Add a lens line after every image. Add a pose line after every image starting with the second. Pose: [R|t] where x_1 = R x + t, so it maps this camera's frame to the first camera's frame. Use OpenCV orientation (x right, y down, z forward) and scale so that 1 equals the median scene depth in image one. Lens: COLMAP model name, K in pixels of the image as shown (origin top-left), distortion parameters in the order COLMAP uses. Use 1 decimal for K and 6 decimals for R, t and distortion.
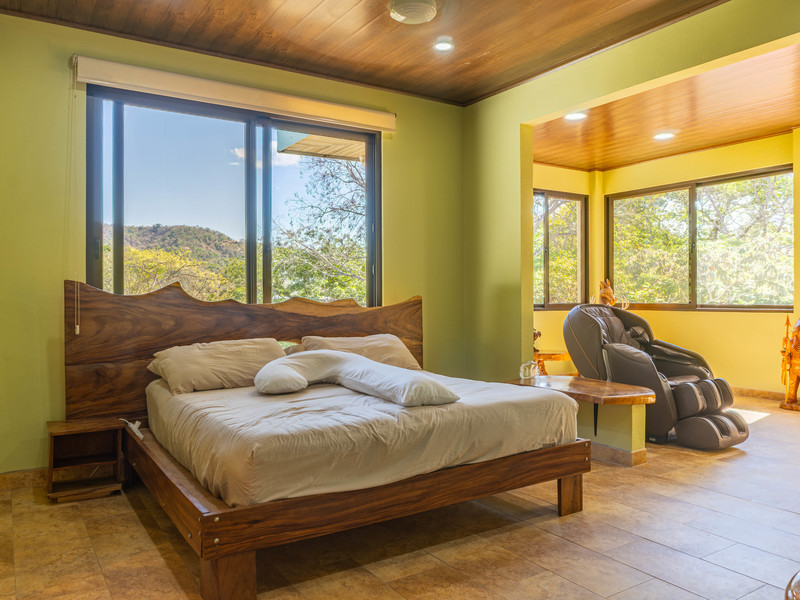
lens RADIAL K [[620.7, 0, 401.1], [0, 620.7, 285.6], [0, 0, 1]] dist [-0.009670, -0.002370]
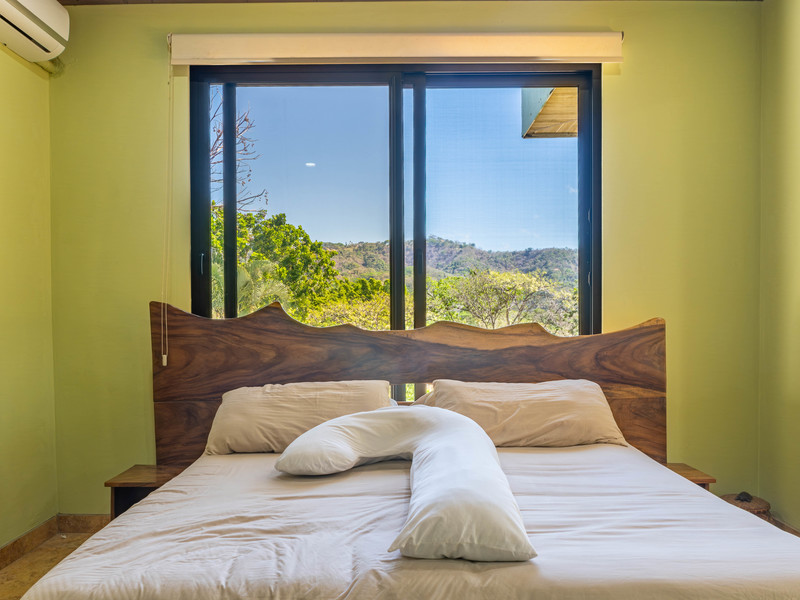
lens RADIAL K [[614.9, 0, 399.2], [0, 614.9, 326.9], [0, 0, 1]] dist [0.000118, 0.003140]
pose [[0.836622, 0.006693, -0.547740, 0.186959], [0.012272, 0.999445, 0.030955, 0.003434], [0.547643, -0.032620, 0.836076, 0.434914]]
